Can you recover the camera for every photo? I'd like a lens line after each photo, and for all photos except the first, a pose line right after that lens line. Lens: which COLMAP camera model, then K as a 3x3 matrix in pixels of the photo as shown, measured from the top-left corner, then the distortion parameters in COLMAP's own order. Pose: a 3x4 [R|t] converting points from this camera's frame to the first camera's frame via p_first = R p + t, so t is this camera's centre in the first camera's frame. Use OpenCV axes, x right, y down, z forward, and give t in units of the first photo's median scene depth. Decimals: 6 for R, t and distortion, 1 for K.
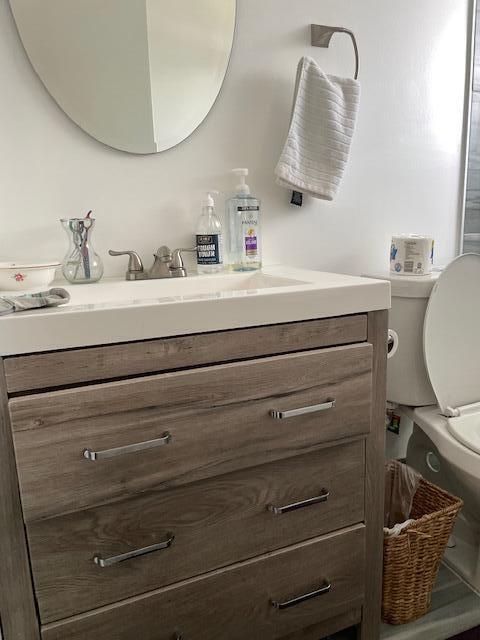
lens RADIAL K [[483.2, 0, 240.0], [0, 483.2, 320.0], [0, 0, 1]] dist [0.086004, -0.110965]
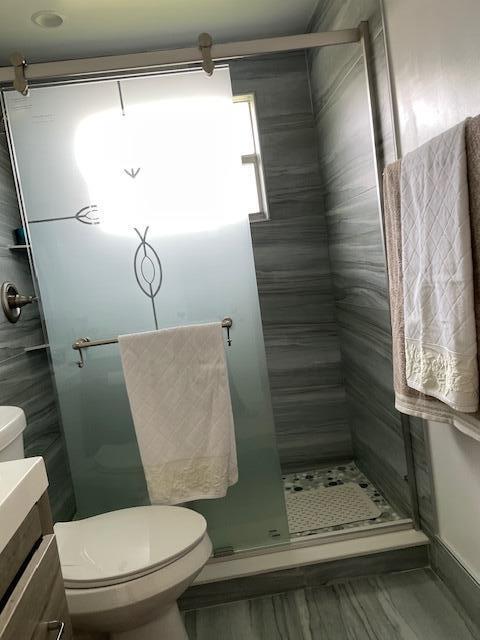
lens RADIAL K [[481.7, 0, 236.2], [0, 481.7, 323.6], [0, 0, 1]] dist [0.084142, -0.107565]
pose [[0.323540, -0.112927, 0.939452, -0.446211], [0.307197, 0.951607, 0.008592, -0.239269], [-0.894959, 0.285817, 0.342574, 0.350166]]
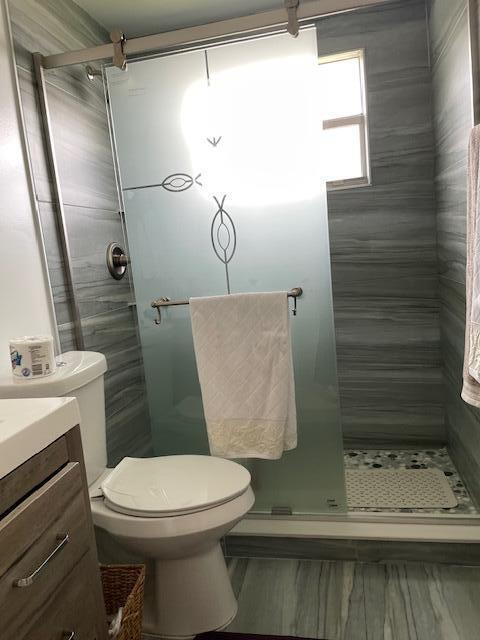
lens RADIAL K [[483.3, 0, 237.8], [0, 483.3, 320.5], [0, 0, 1]] dist [0.083070, -0.106052]
pose [[0.578018, -0.140651, 0.803811, -0.355611], [0.238105, 0.971239, -0.001274, -0.176229], [-0.780513, 0.192128, 0.594883, 0.076731]]
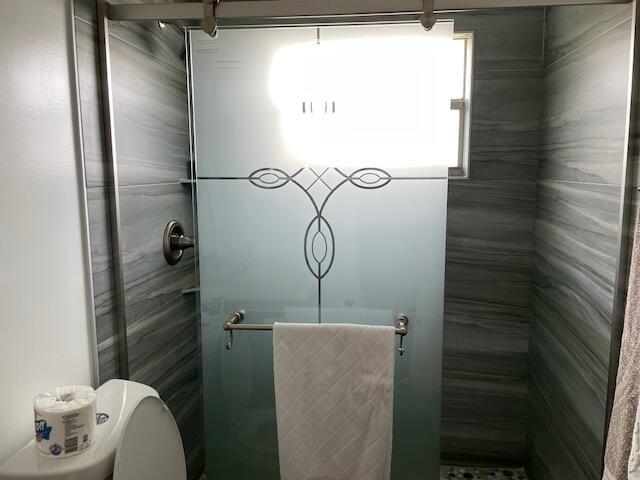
lens RADIAL K [[483.3, 0, 331.2], [0, 483.3, 233.4], [0, 0, 1]] dist [0.083070, -0.106052]
pose [[0.478788, -0.085986, 0.873710, -0.144862], [0.162117, 0.986737, 0.008270, -0.603178], [-0.862833, 0.137683, 0.486377, 0.414565]]
